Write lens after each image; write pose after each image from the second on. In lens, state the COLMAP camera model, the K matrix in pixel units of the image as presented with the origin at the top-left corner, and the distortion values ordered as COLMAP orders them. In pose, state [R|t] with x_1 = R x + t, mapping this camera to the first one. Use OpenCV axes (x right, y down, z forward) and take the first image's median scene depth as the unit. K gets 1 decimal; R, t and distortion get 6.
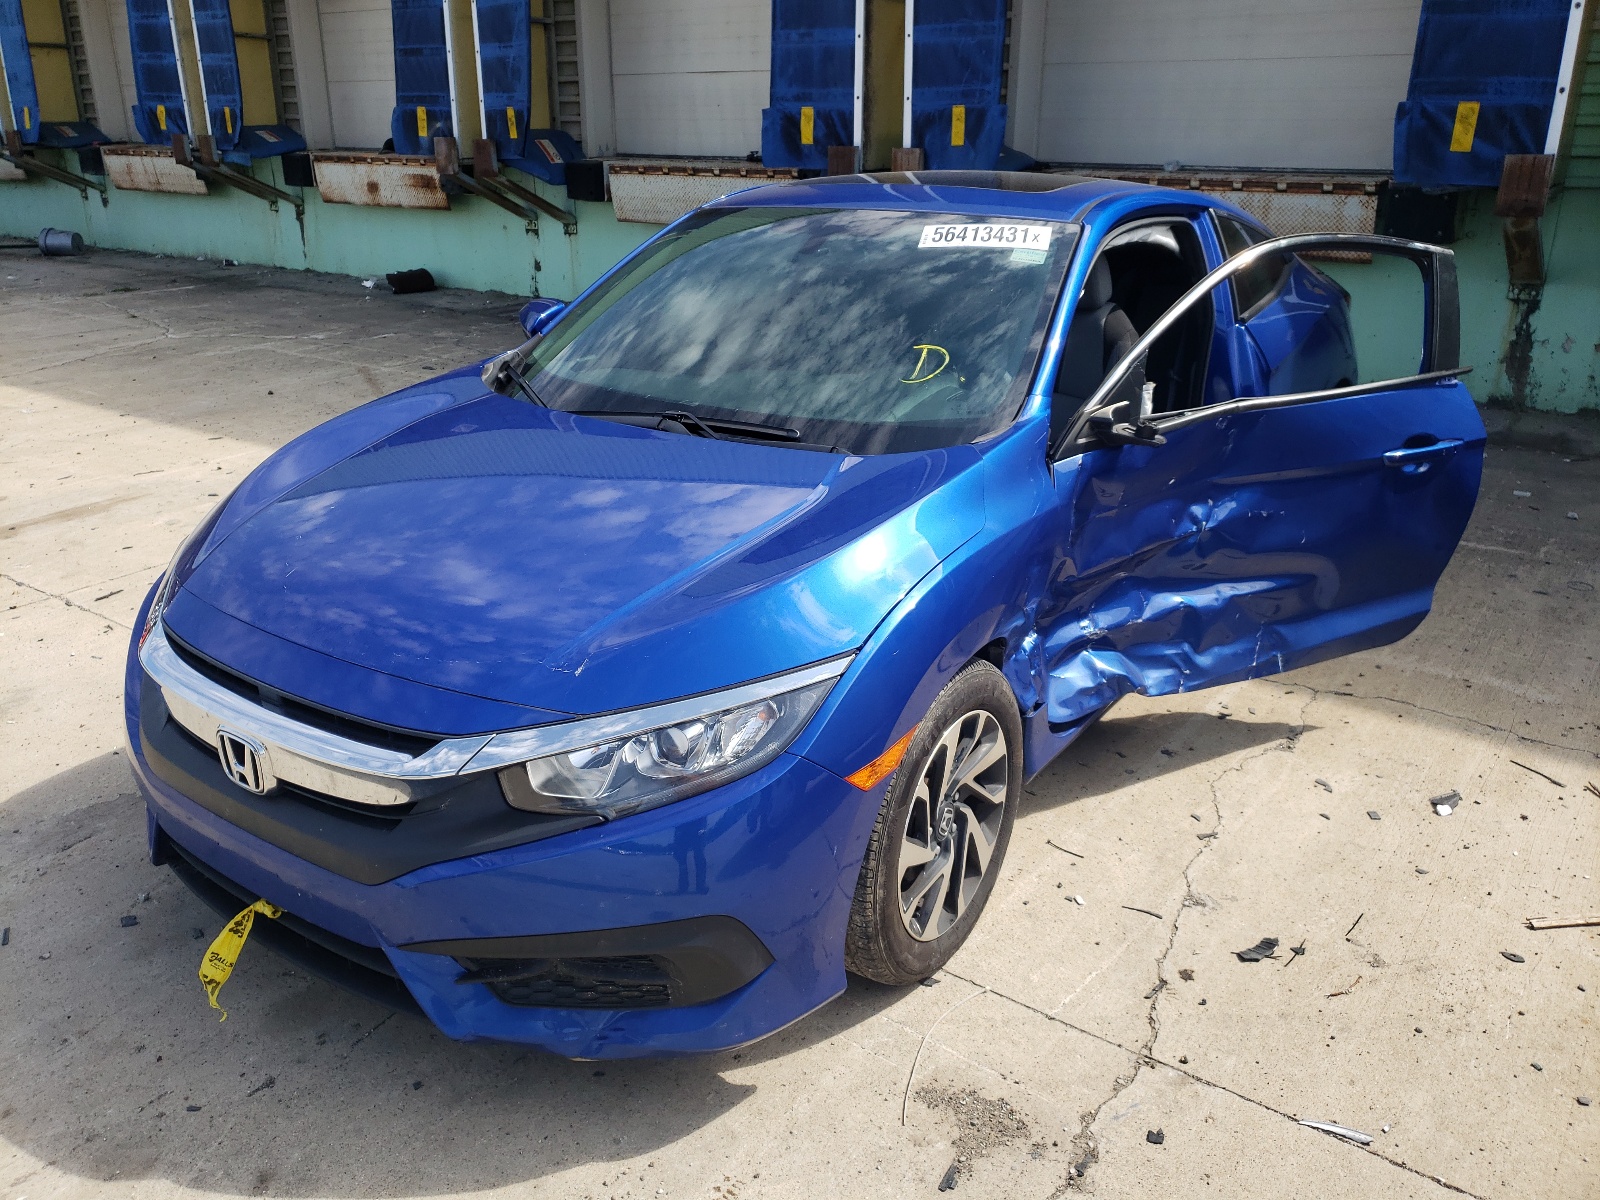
lens RADIAL K [[1238.6, 0, 795.3], [0, 1238.6, 590.4], [0, 0, 1]] dist [0.015004, 0.009379]
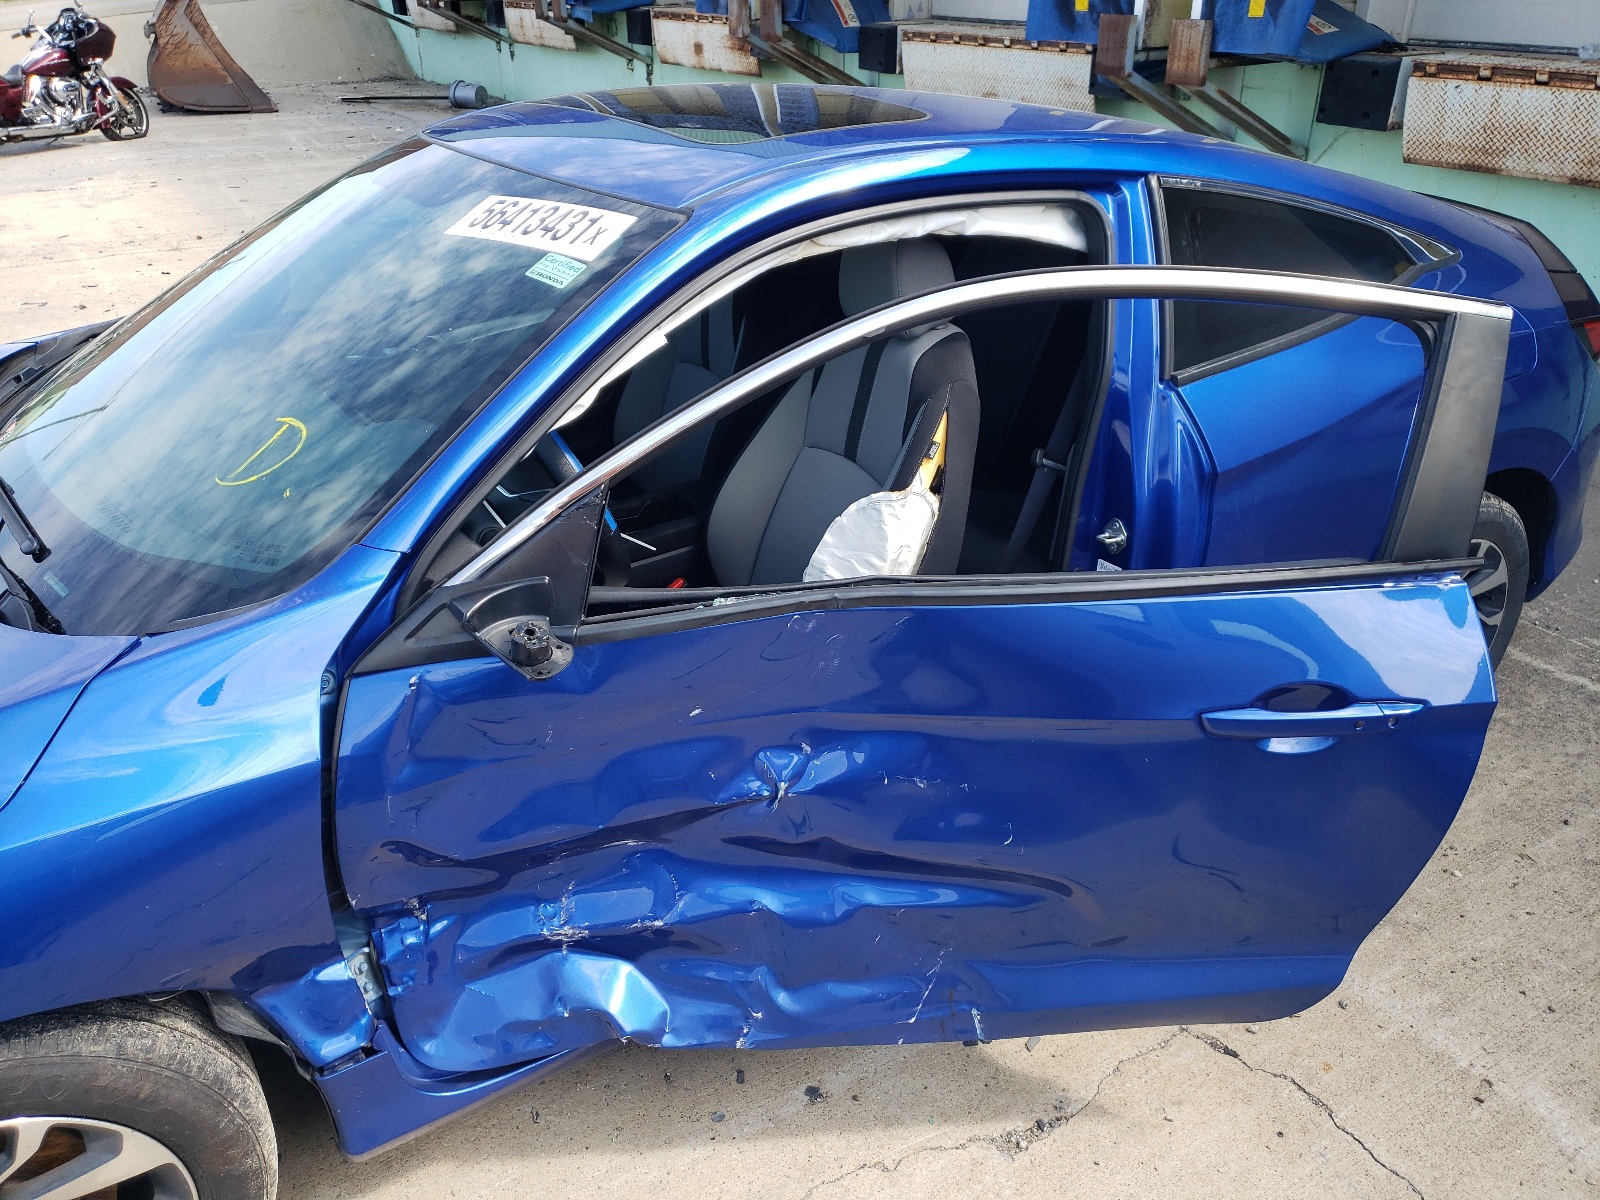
lens RADIAL K [[1238.6, 0, 804.6], [0, 1238.6, 612.4], [0, 0, 1]] dist [0.015004, 0.009379]
pose [[0.922836, 0.180673, -0.340191, 0.435620], [-0.139276, 0.979929, 0.142620, -0.179227], [0.359131, -0.084234, 0.929478, 0.419118]]
